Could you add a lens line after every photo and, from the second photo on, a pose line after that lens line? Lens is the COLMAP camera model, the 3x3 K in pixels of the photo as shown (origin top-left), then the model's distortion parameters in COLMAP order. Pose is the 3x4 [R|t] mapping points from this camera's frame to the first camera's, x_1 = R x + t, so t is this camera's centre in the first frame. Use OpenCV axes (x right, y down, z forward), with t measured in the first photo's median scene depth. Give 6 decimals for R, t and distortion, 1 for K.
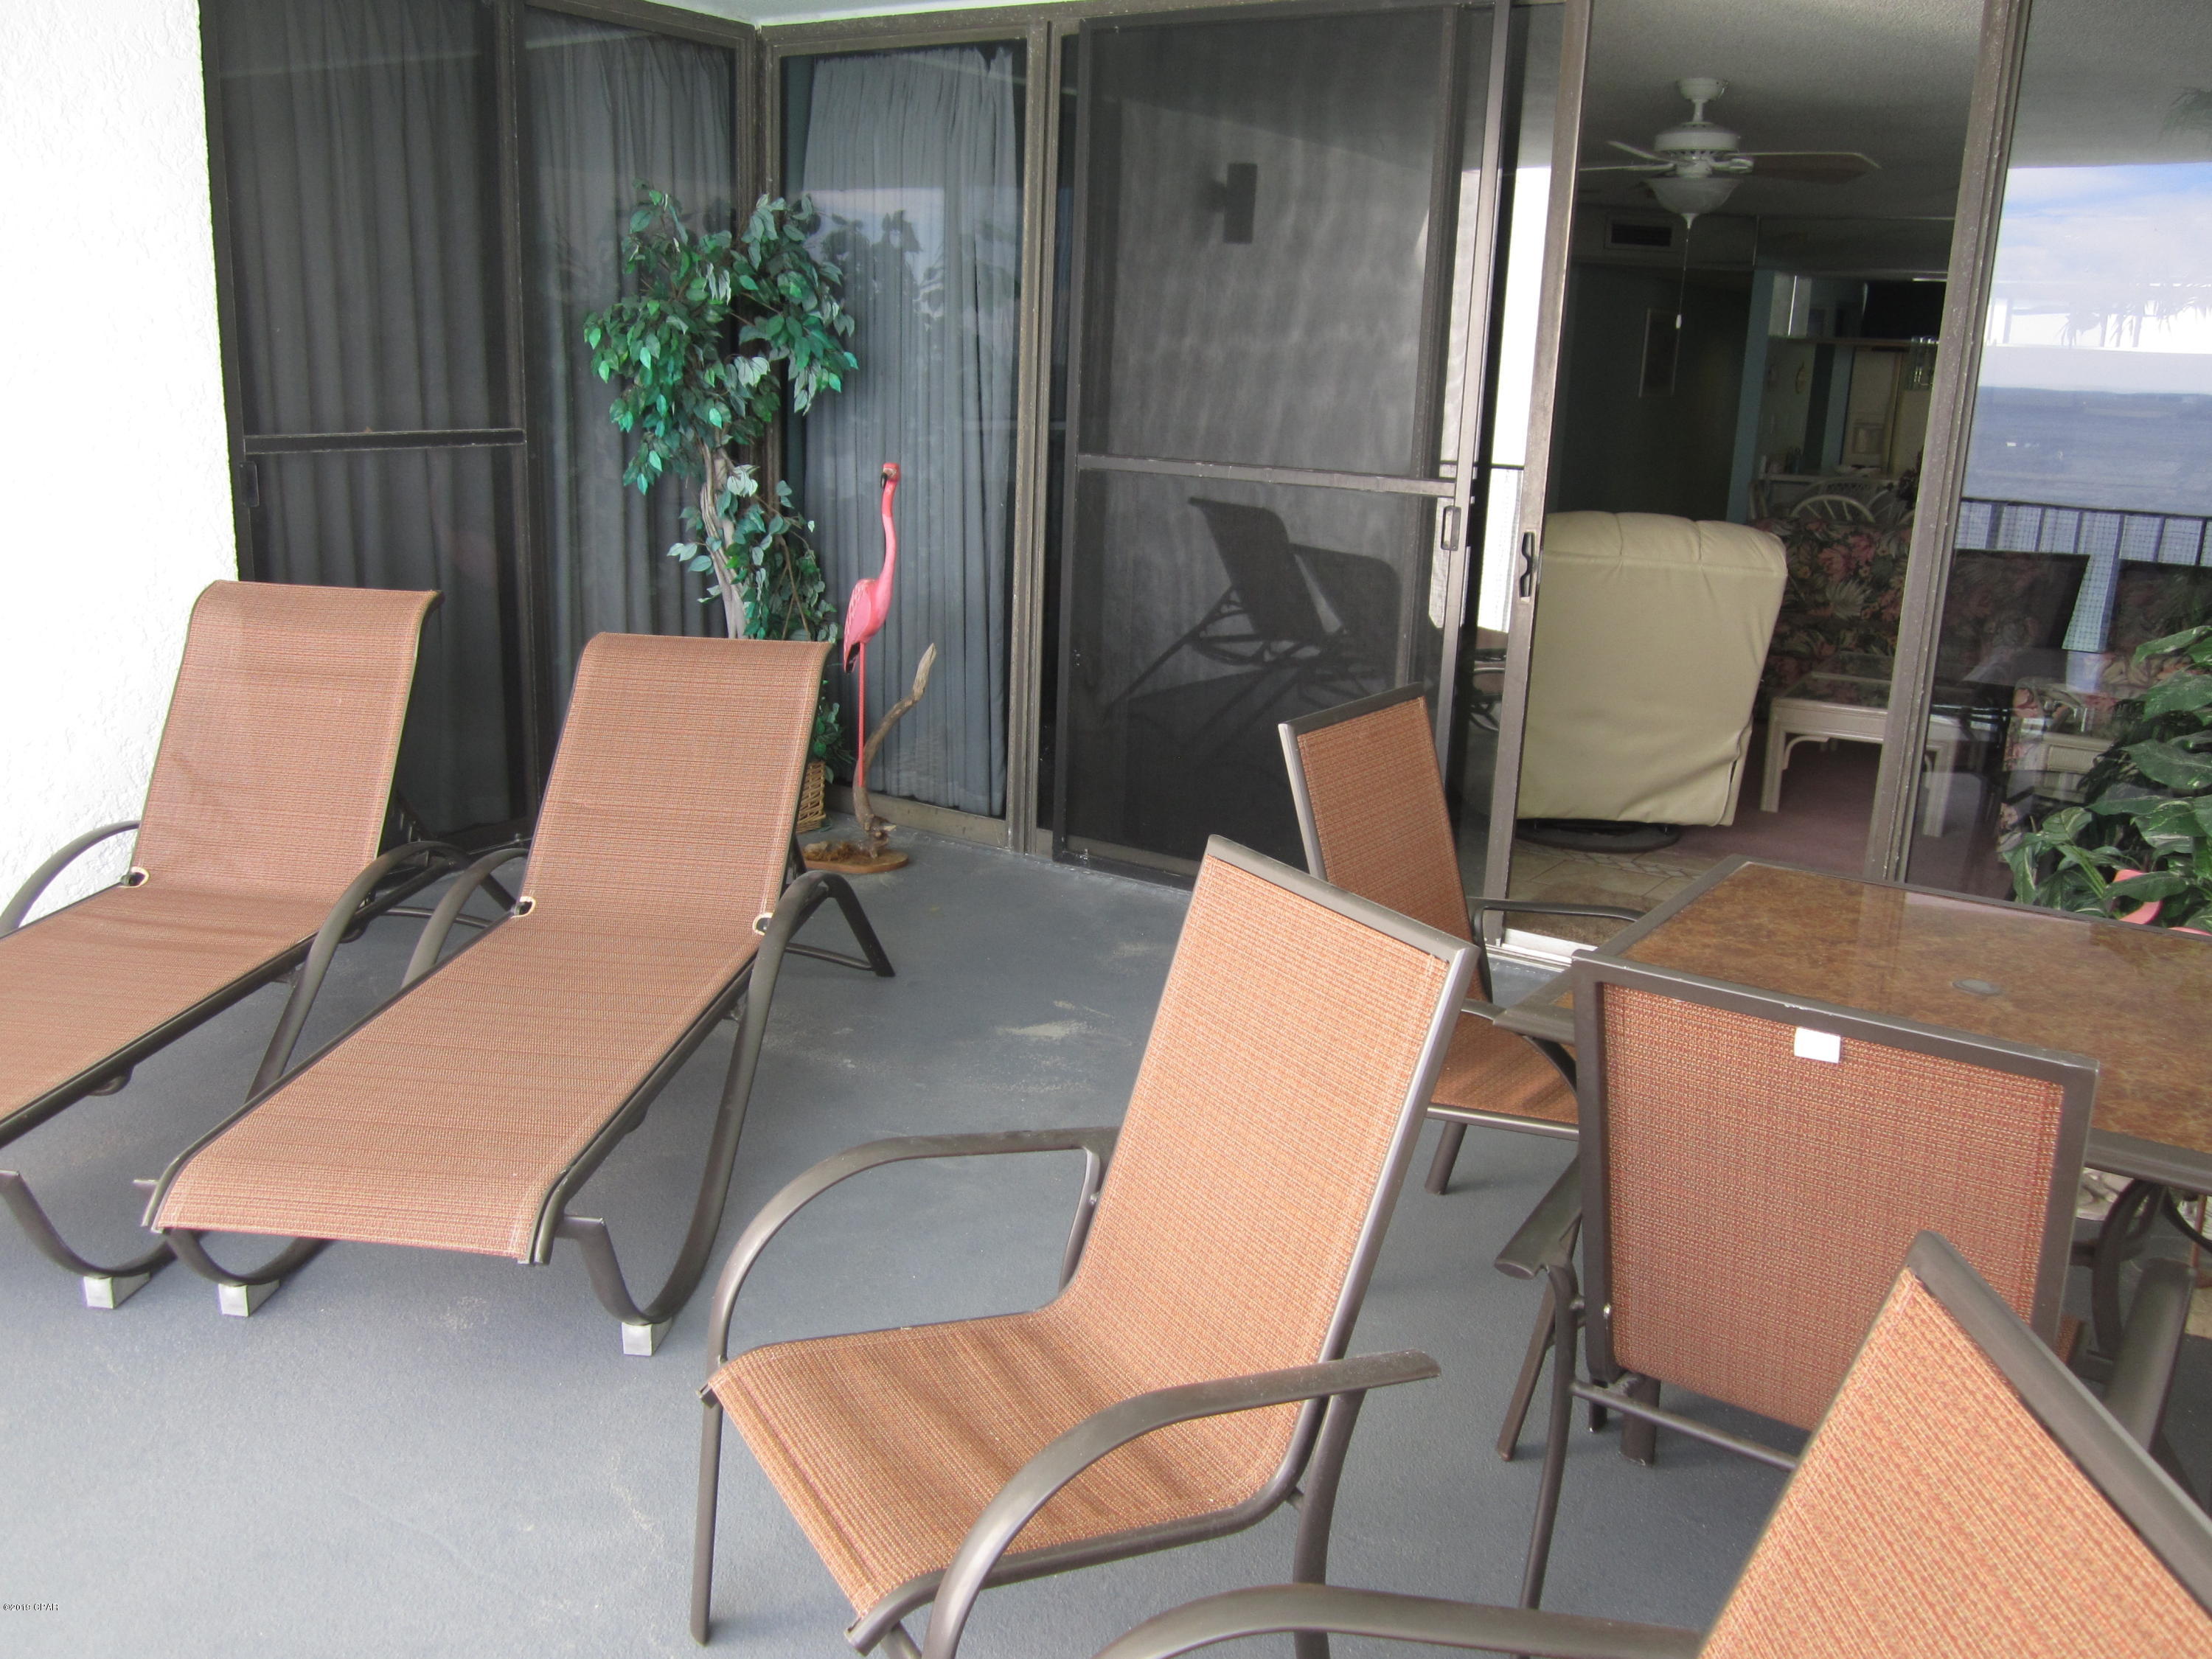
lens RADIAL K [[1838.4, 0, 1105.5], [0, 1838.4, 839.3], [0, 0, 1]] dist [-0.043355, -0.003390]
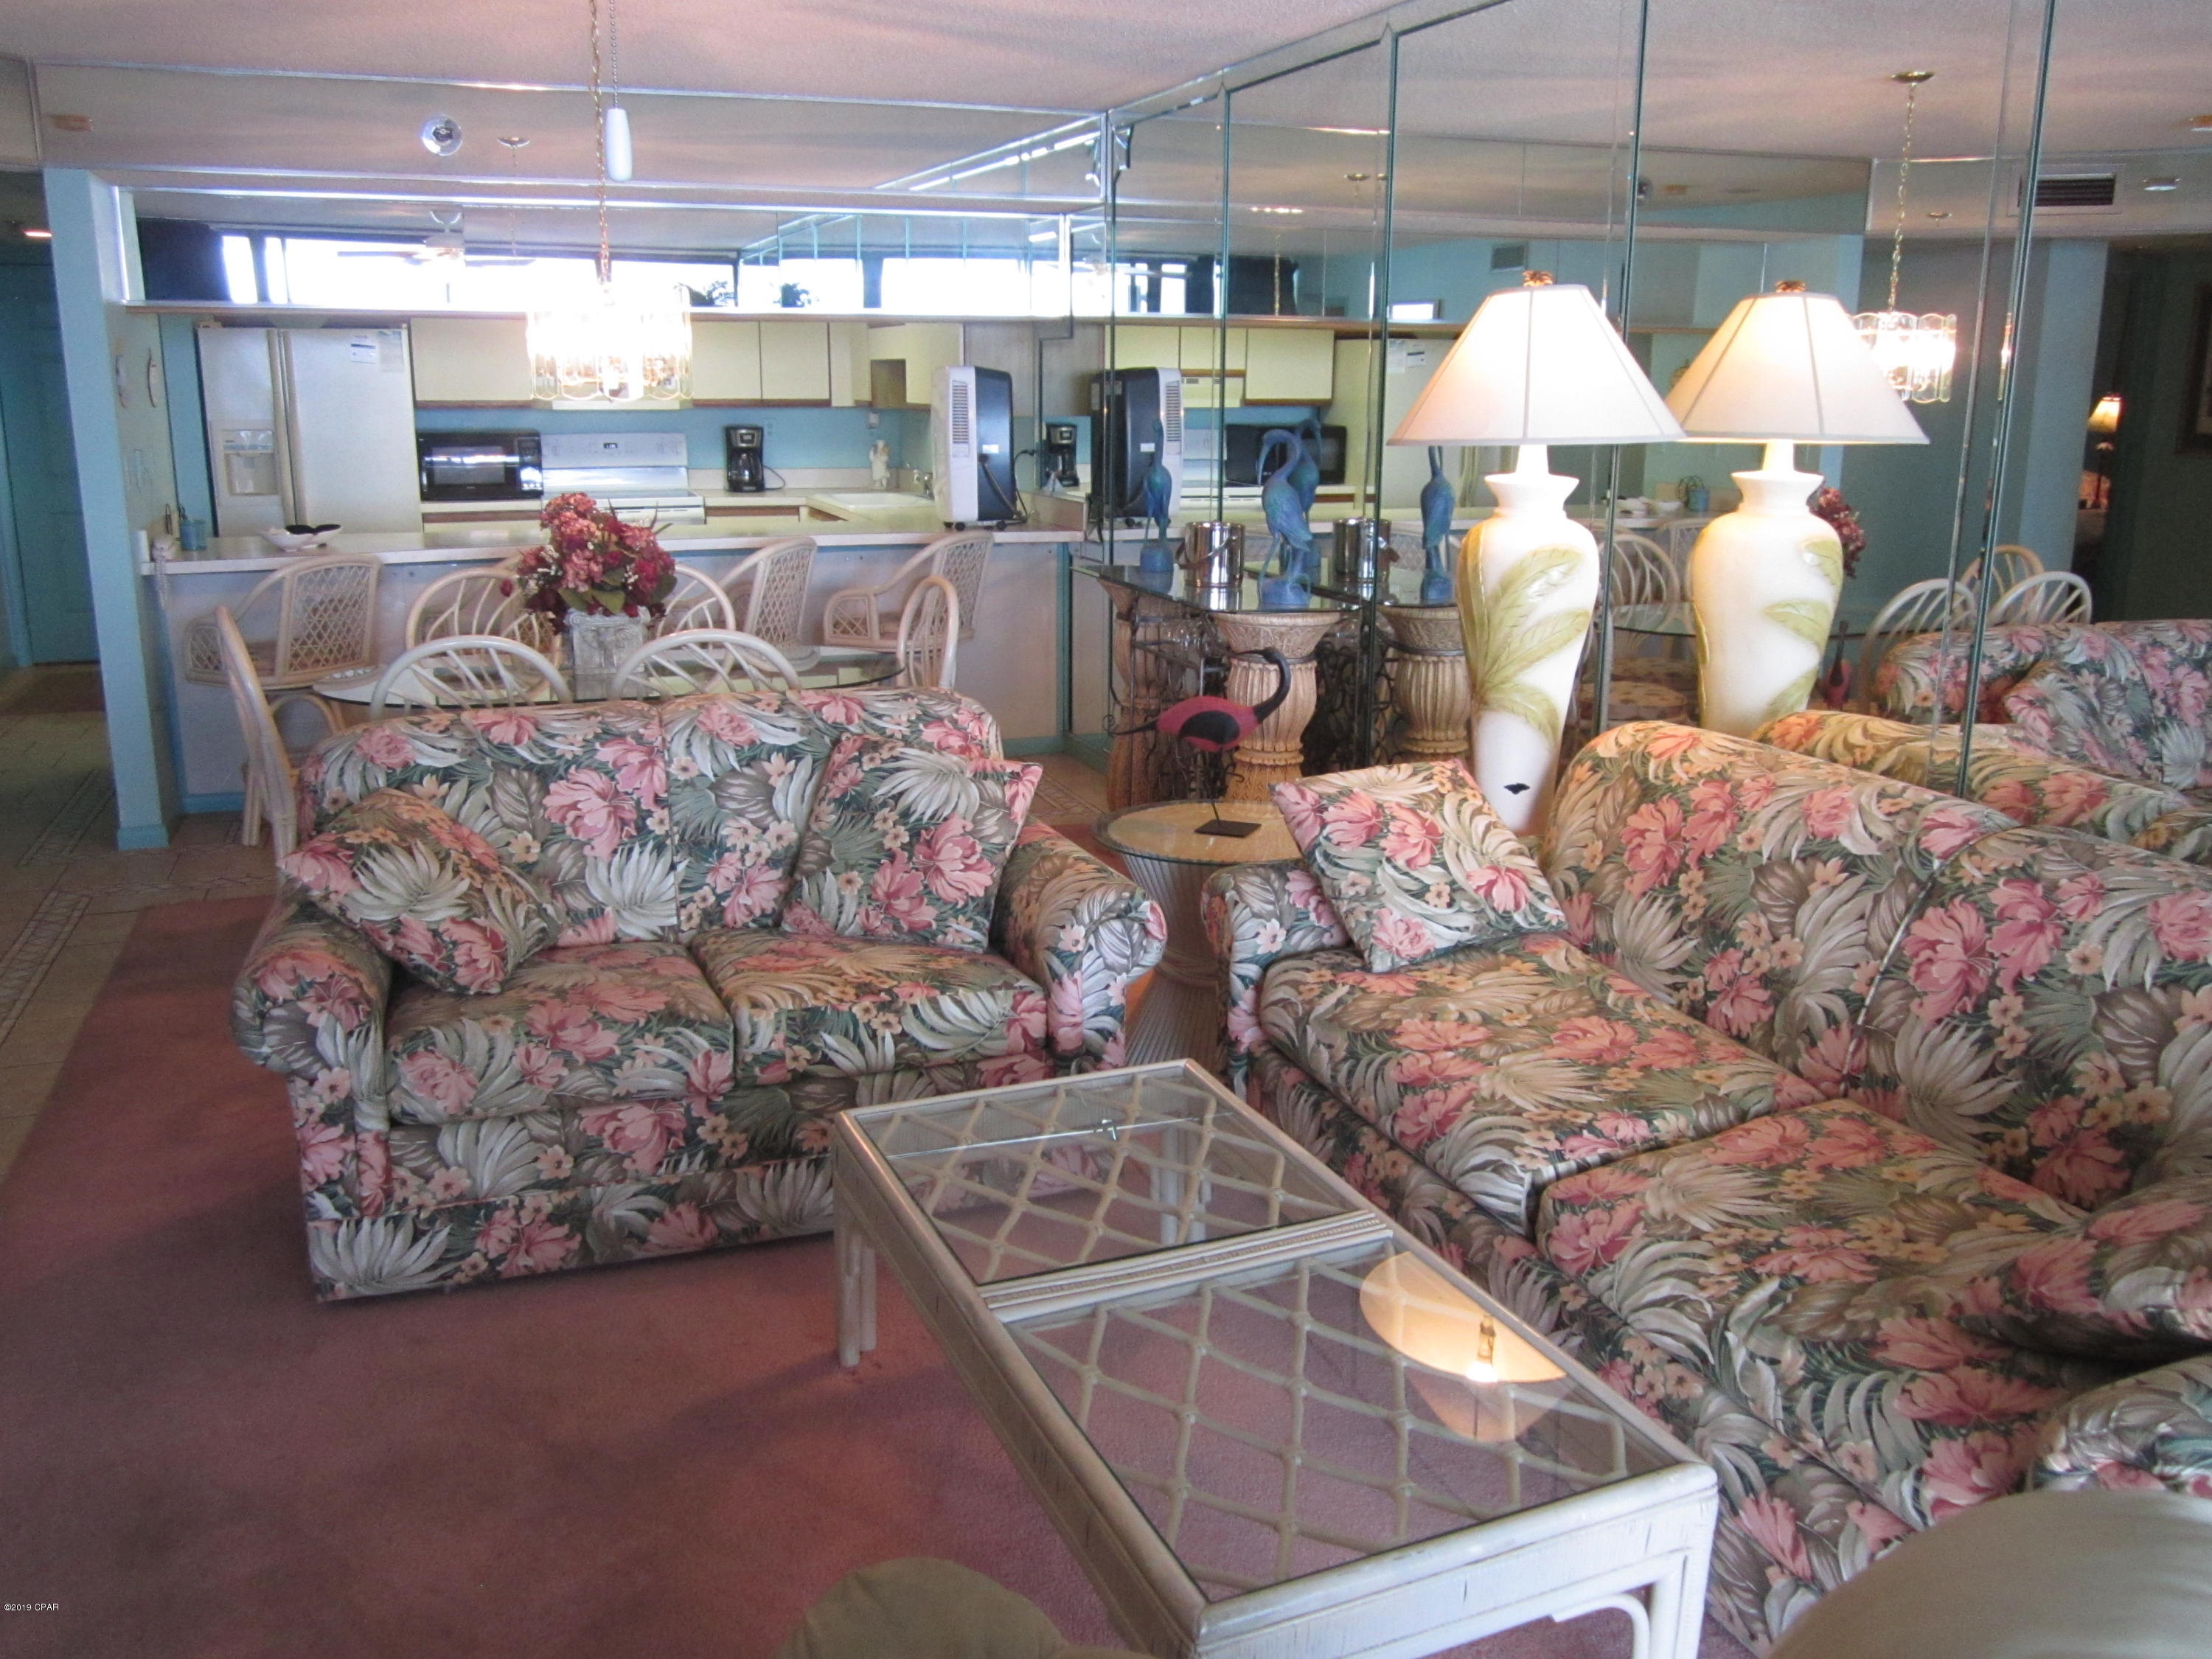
lens RADIAL K [[1838.4, 0, 1105.5], [0, 1838.4, 839.3], [0, 0, 1]] dist [-0.043355, -0.003390]
pose [[0.590252, -0.229871, 0.773797, 0.137479], [0.220450, 0.968060, 0.119421, -0.170449], [-0.776534, 0.100095, 0.622074, 0.639052]]
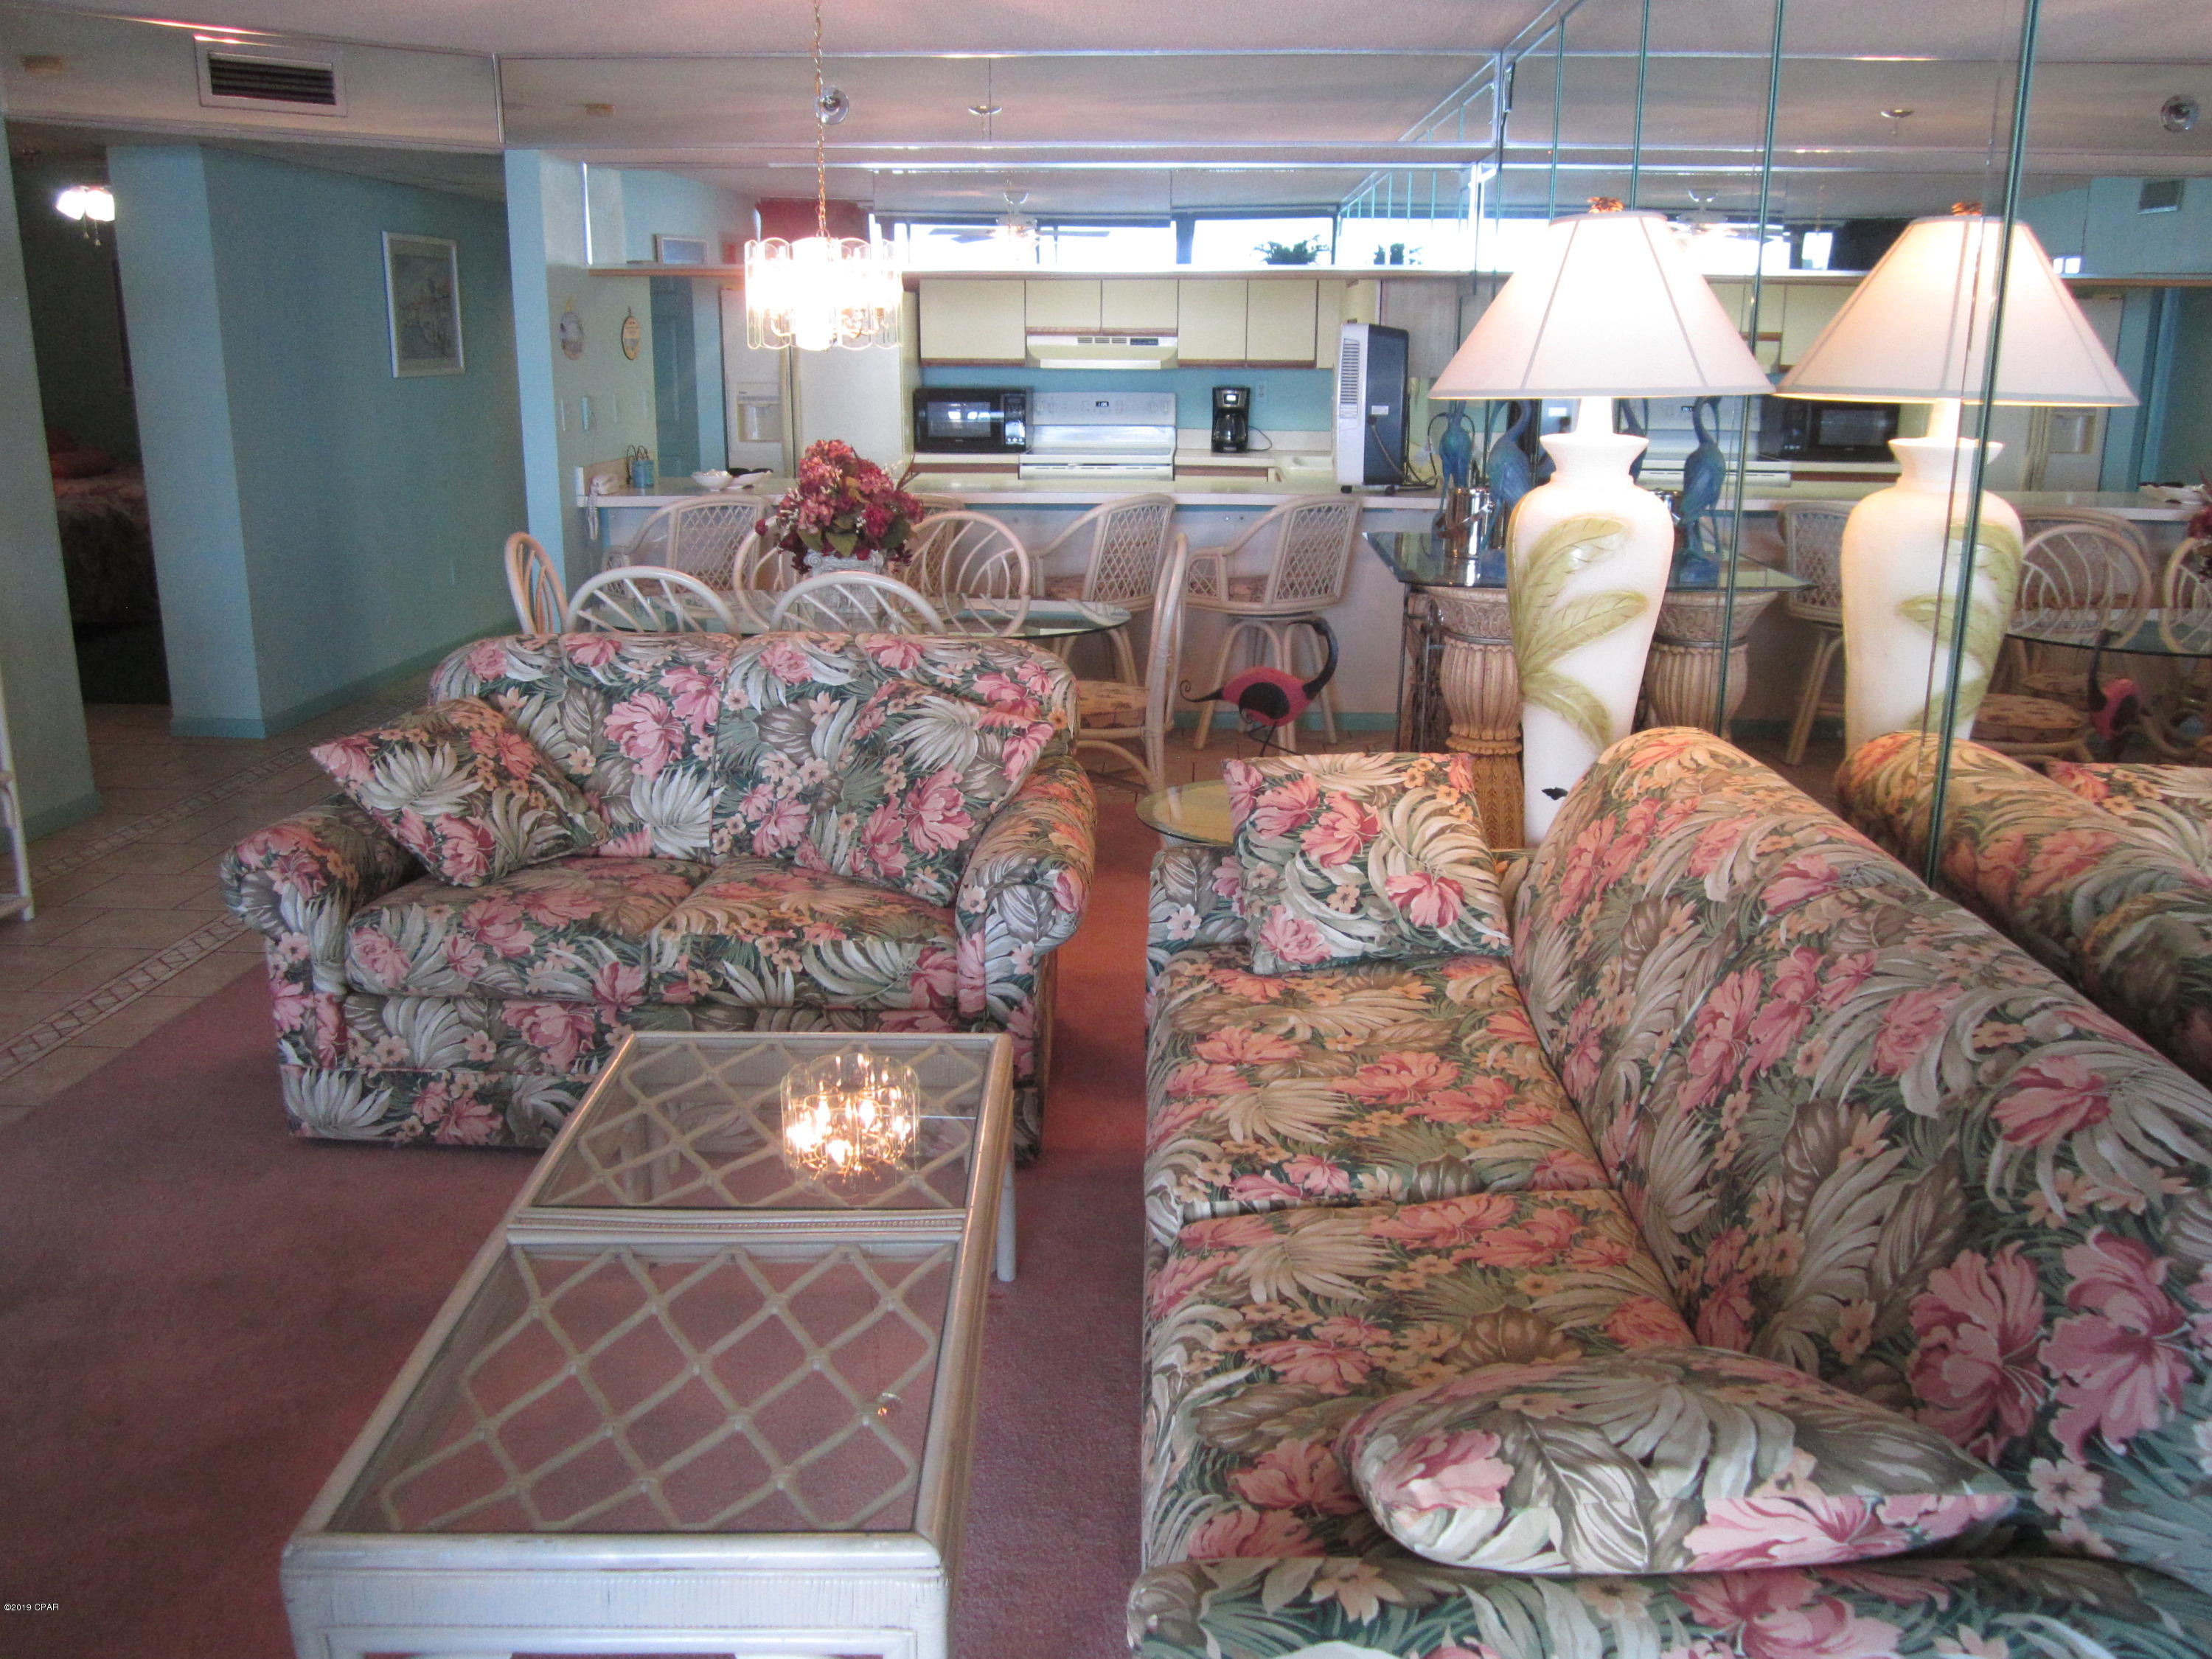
lens RADIAL K [[1838.4, 0, 1105.5], [0, 1838.4, 839.3], [0, 0, 1]] dist [-0.043355, -0.003390]
pose [[0.861516, -0.164062, 0.480493, 0.275436], [0.154937, 0.986166, 0.058923, -0.134842], [-0.483513, 0.023683, 0.875017, 0.542461]]
